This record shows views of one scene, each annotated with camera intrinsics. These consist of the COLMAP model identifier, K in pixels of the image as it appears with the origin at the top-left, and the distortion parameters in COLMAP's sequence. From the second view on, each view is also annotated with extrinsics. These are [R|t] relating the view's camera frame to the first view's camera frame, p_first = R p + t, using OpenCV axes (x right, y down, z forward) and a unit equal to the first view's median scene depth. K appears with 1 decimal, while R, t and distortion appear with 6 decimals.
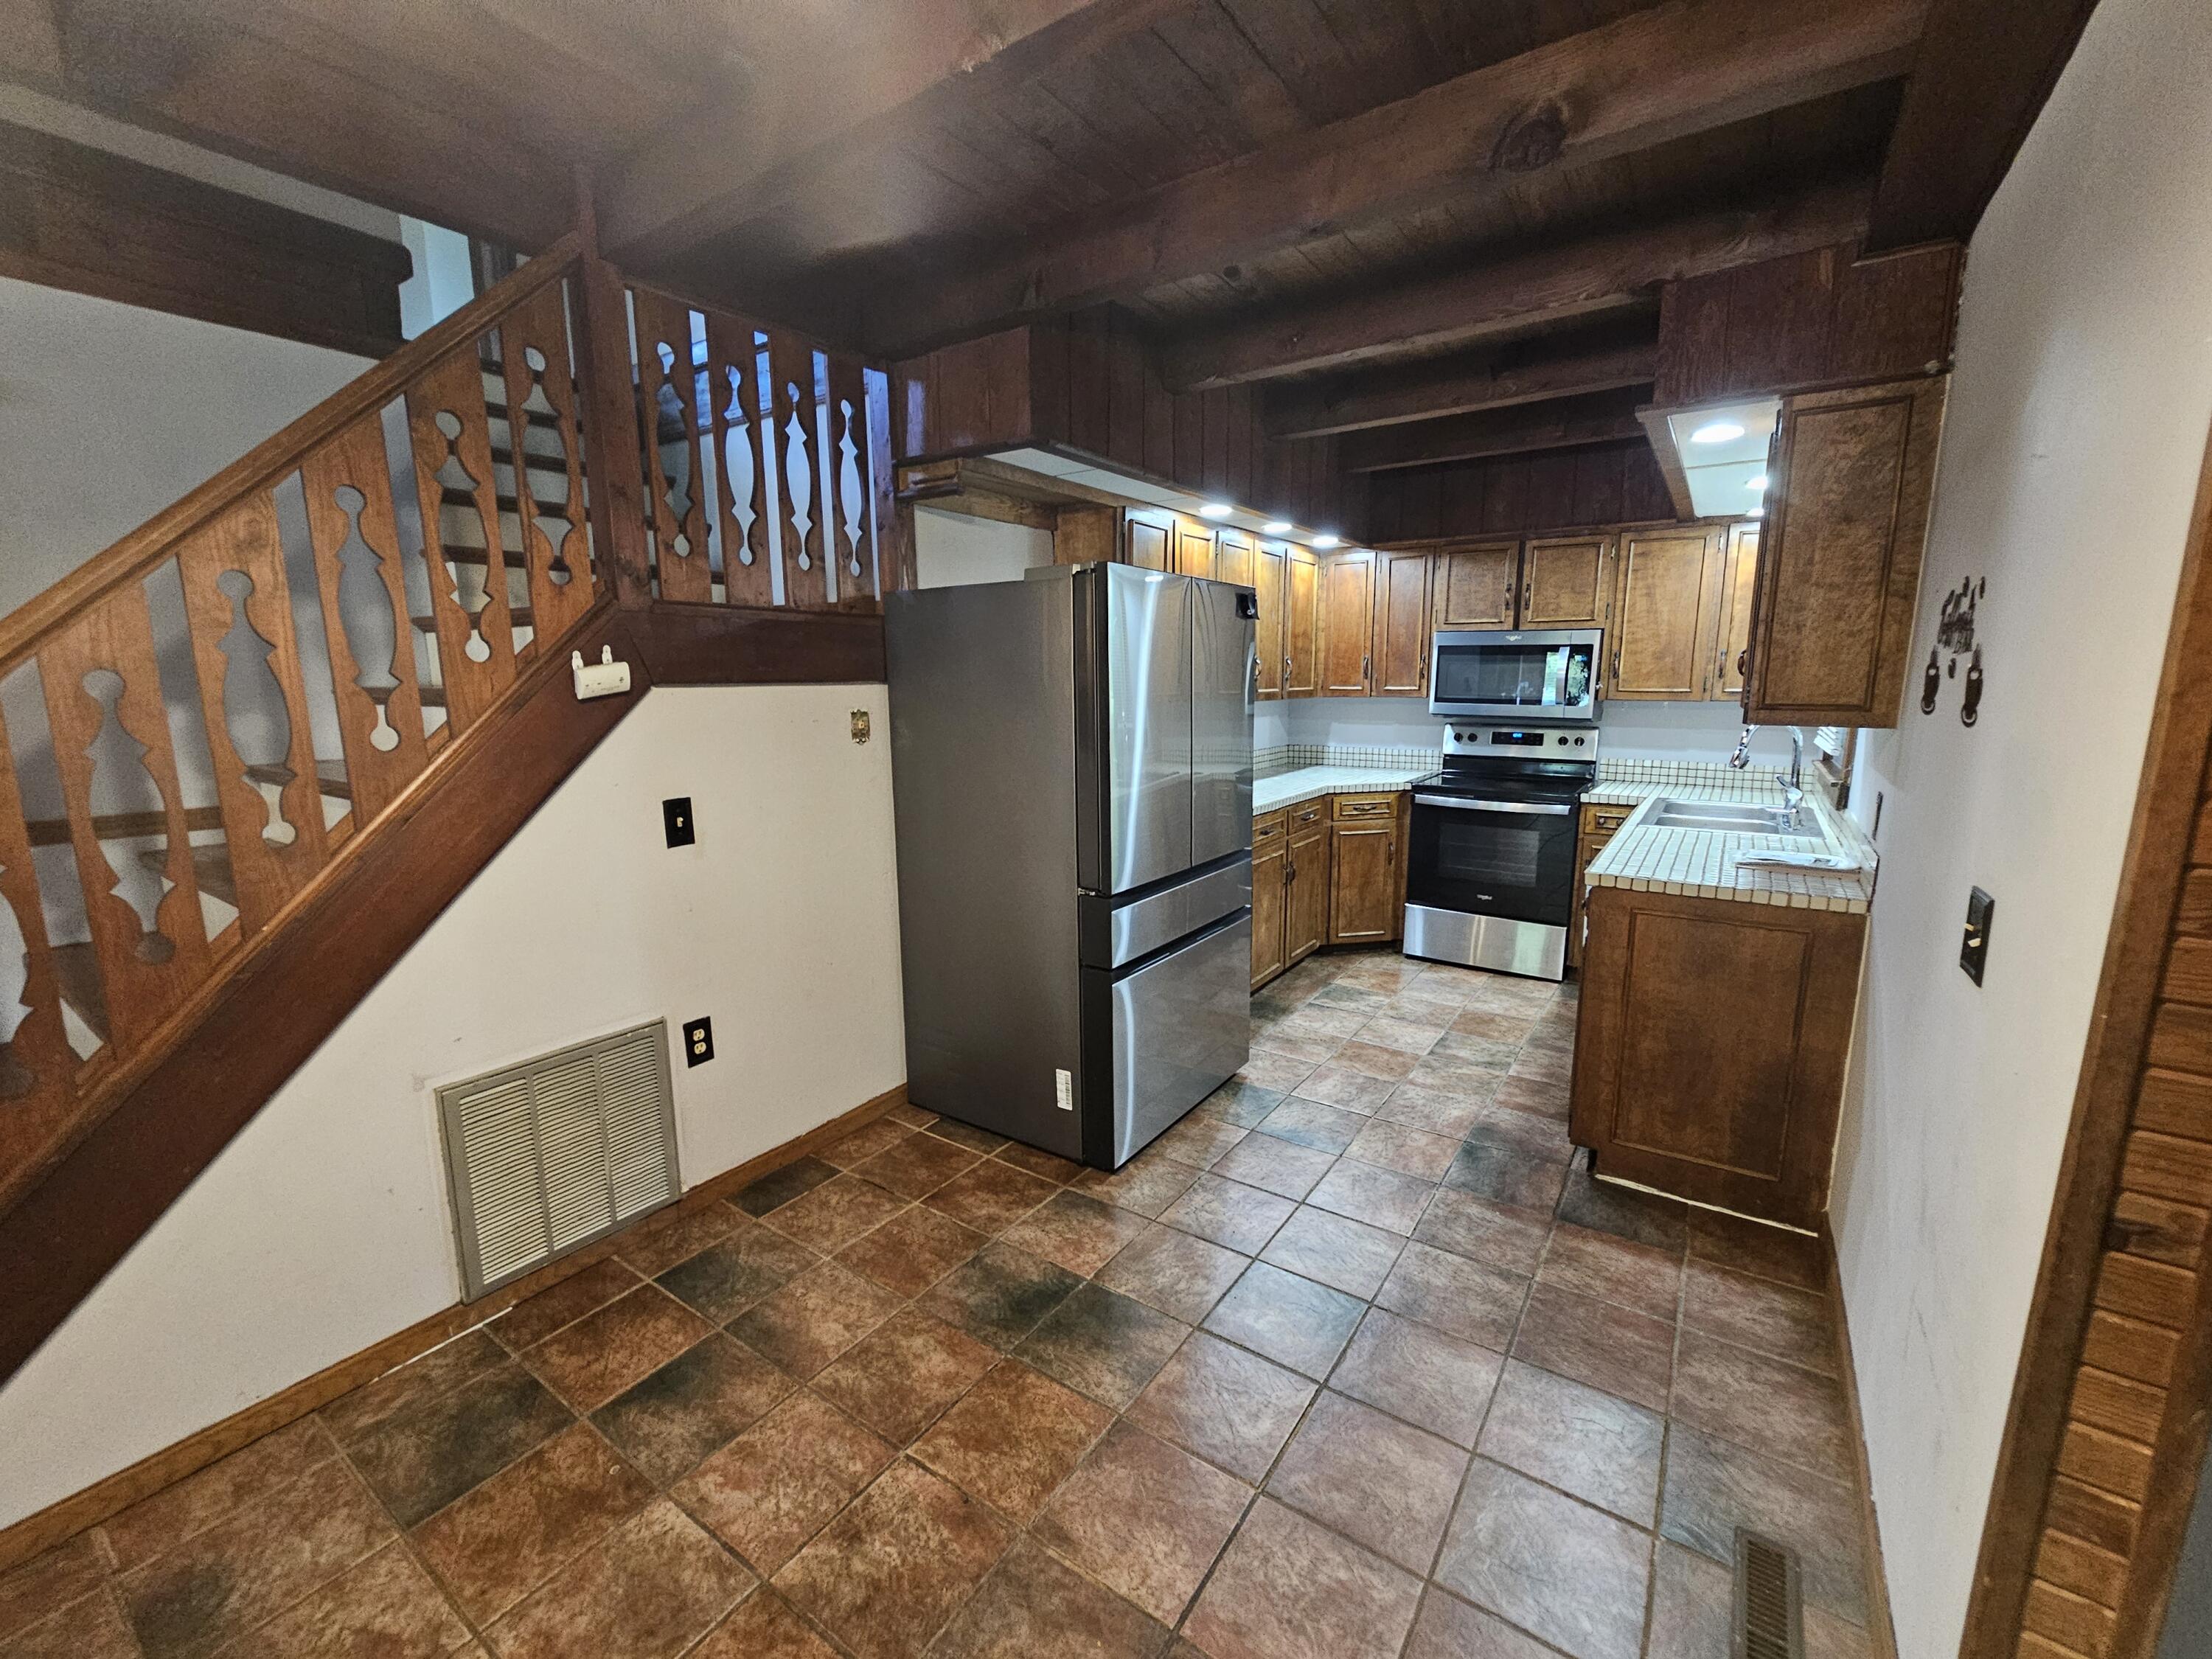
lens RADIAL K [[909.5, 0, 1114.6], [0, 909.5, 826.9], [0, 0, 1]] dist [-0.005633, 0.002095]
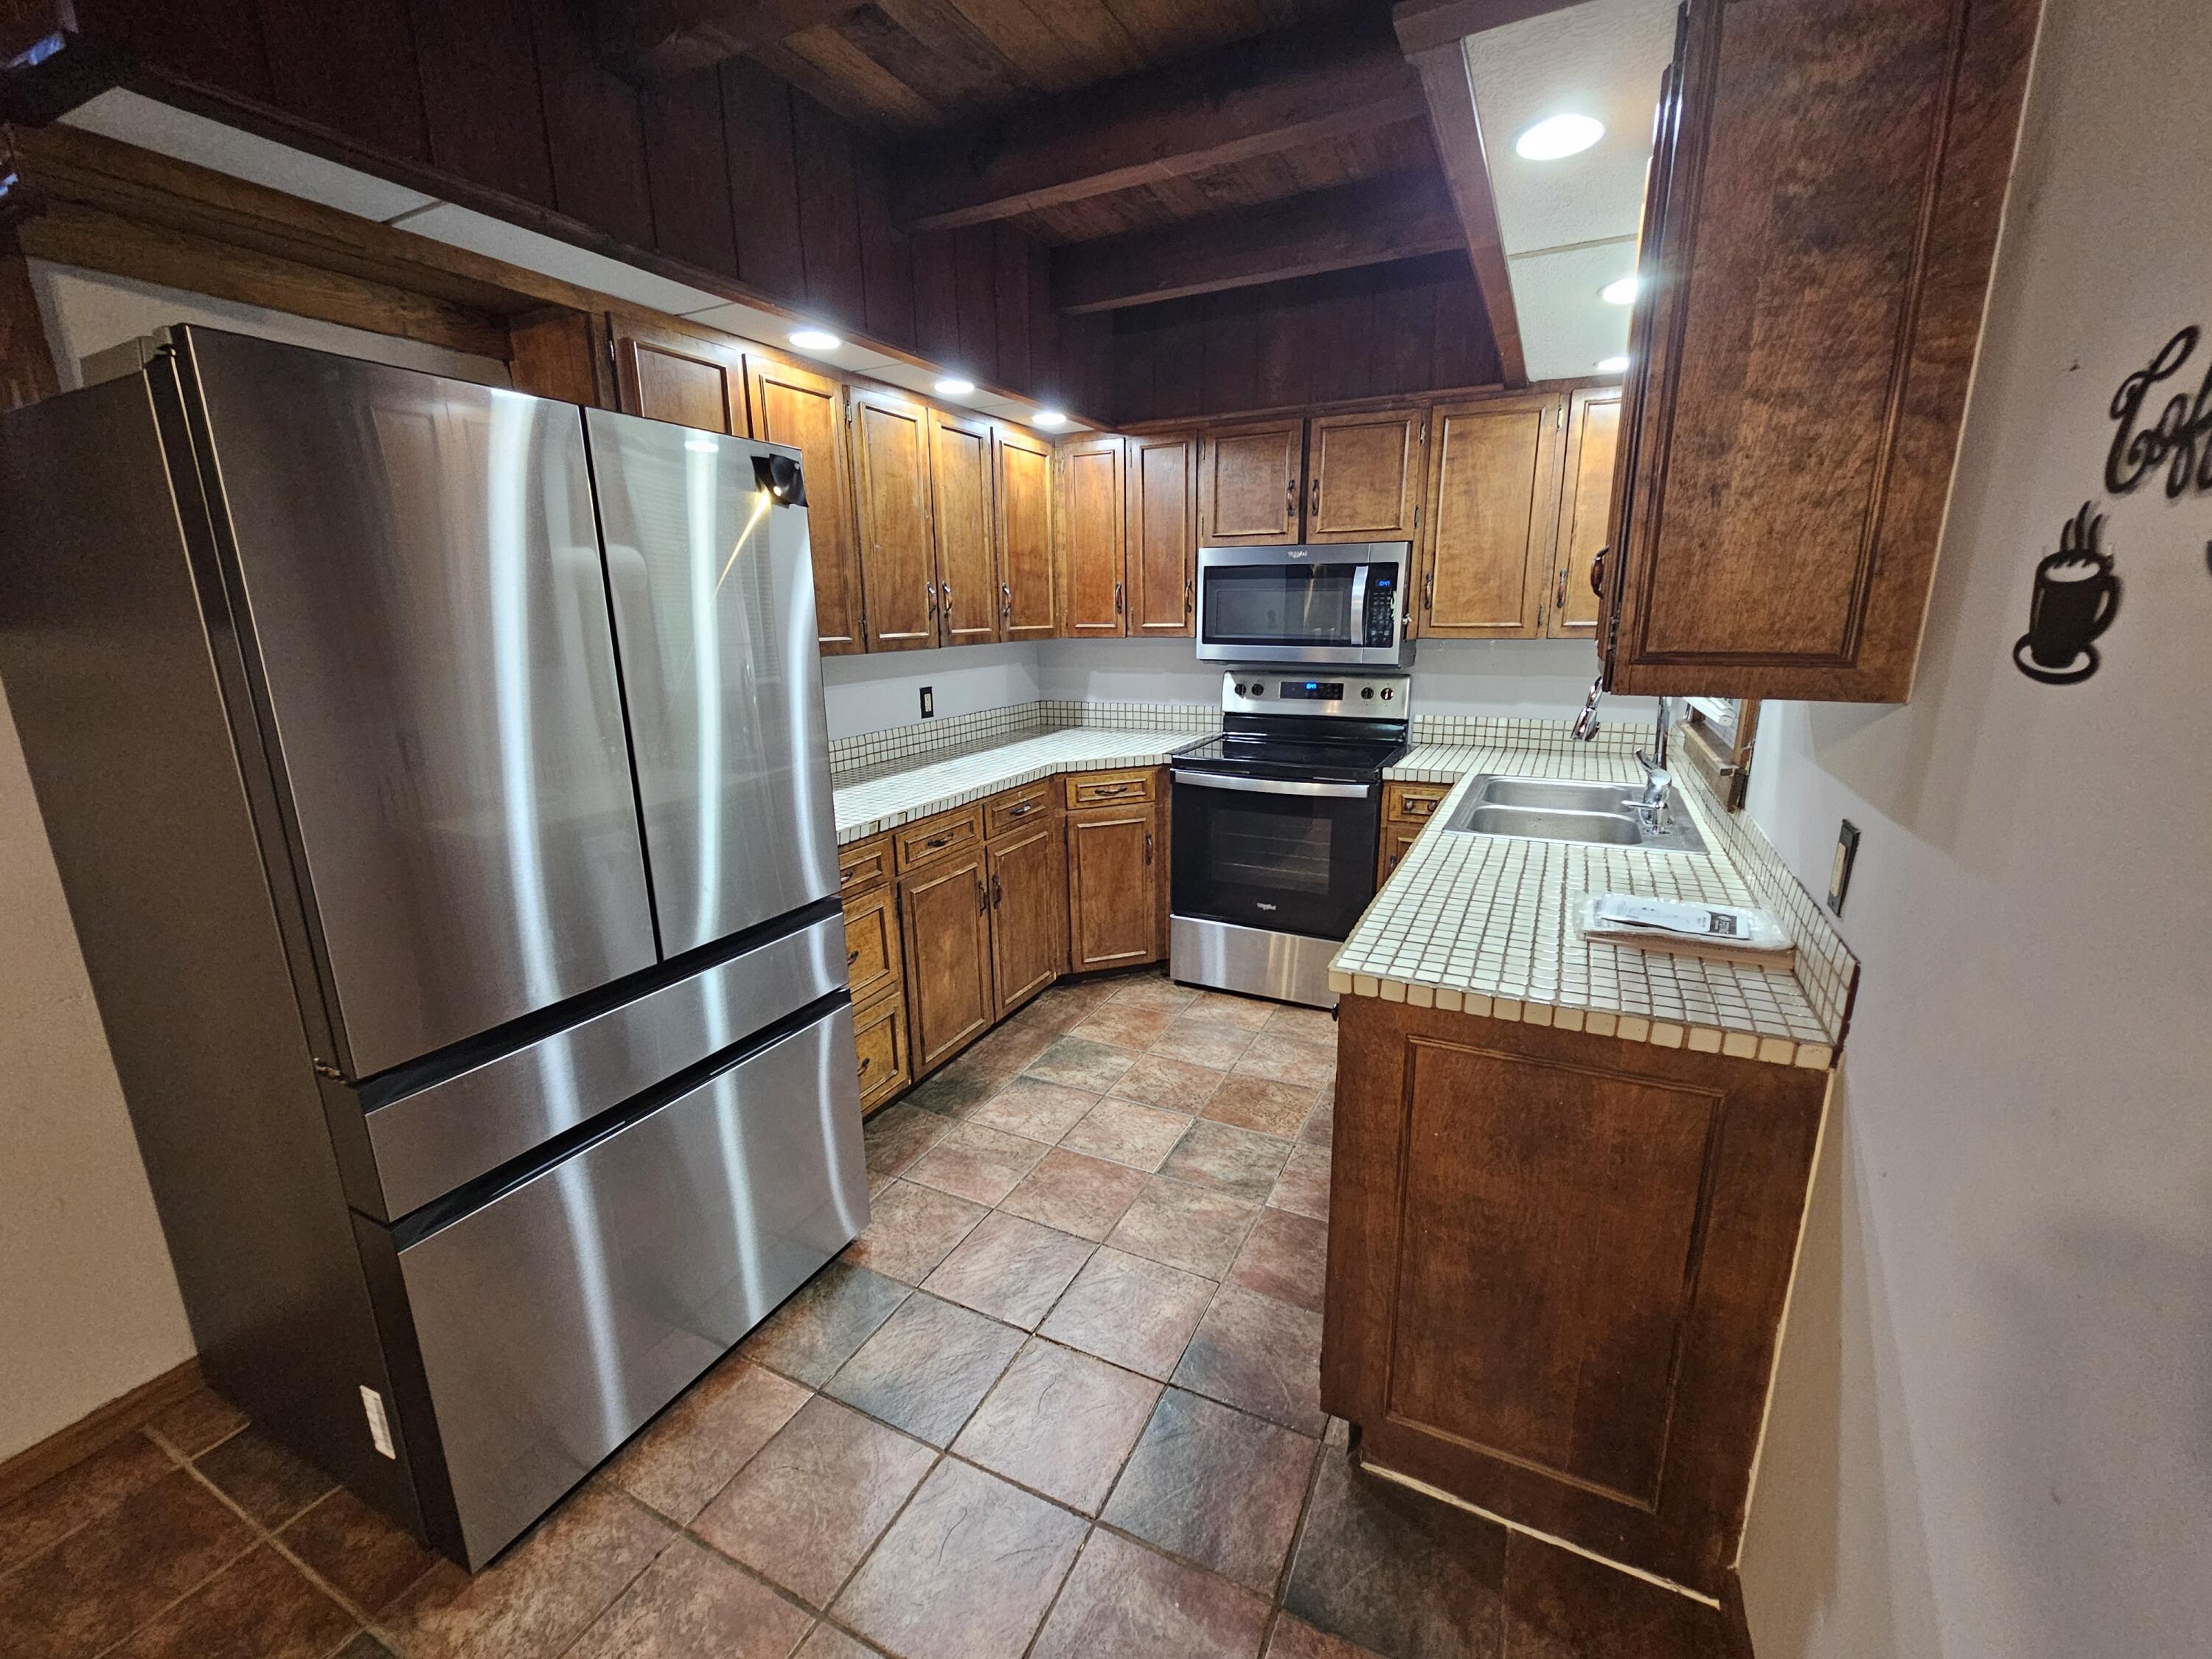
lens RADIAL K [[909.5, 0, 1114.6], [0, 909.5, 826.9], [0, 0, 1]] dist [-0.005633, 0.002095]
pose [[0.990148, -0.038688, 0.134578, 0.202026], [0.029846, 0.997299, 0.067106, -0.046202], [-0.136810, -0.062429, 0.988628, 0.305927]]
